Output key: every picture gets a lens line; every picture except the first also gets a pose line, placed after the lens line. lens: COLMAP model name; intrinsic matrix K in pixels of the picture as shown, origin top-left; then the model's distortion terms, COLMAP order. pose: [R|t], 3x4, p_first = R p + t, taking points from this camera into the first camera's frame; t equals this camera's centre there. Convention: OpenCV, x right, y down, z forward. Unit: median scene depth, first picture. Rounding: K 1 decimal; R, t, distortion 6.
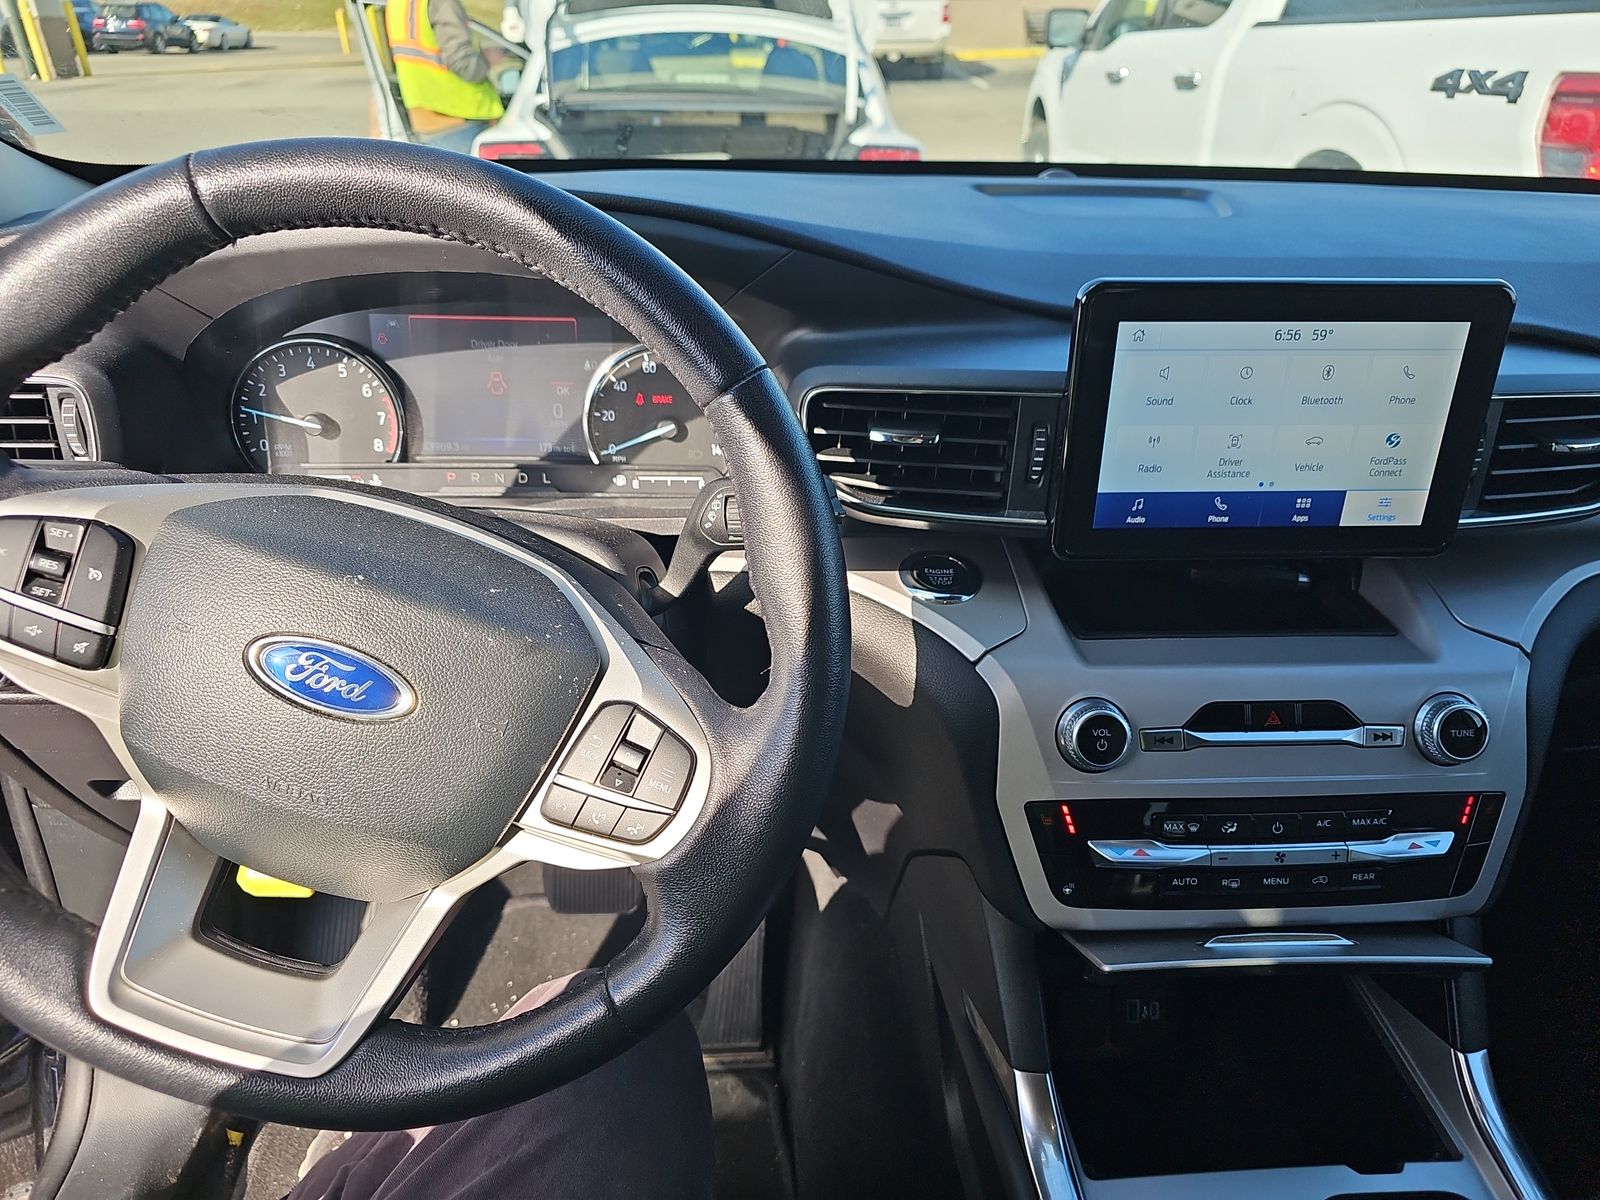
lens RADIAL K [[1066.4, 0, 805.6], [0, 1066.4, 593.1], [0, 0, 1]] dist [0.029092, -0.020097]
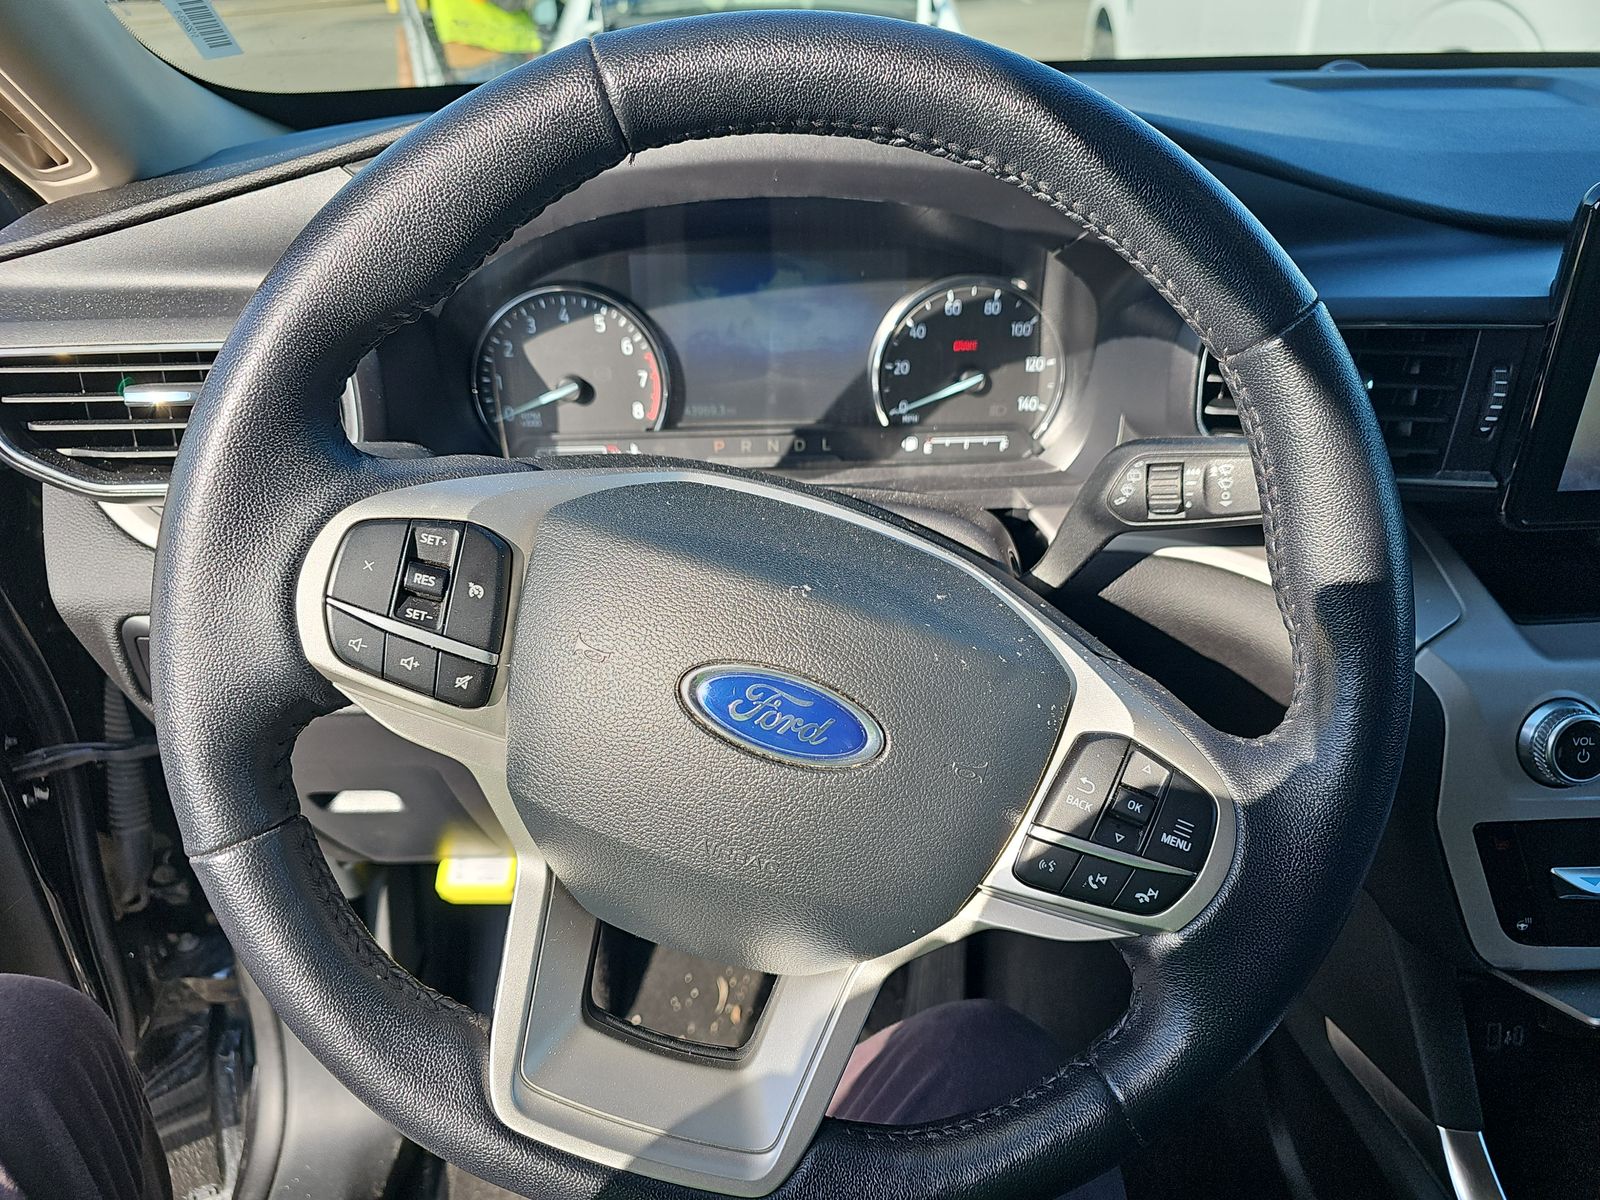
lens RADIAL K [[1066.4, 0, 786.9], [0, 1066.4, 610.8], [0, 0, 1]] dist [0.029092, -0.020097]
pose [[0.999302, -0.019963, -0.031590, -0.294958], [0.022019, 0.997569, 0.066118, -0.036214], [0.030193, -0.066768, 0.997312, 0.155716]]
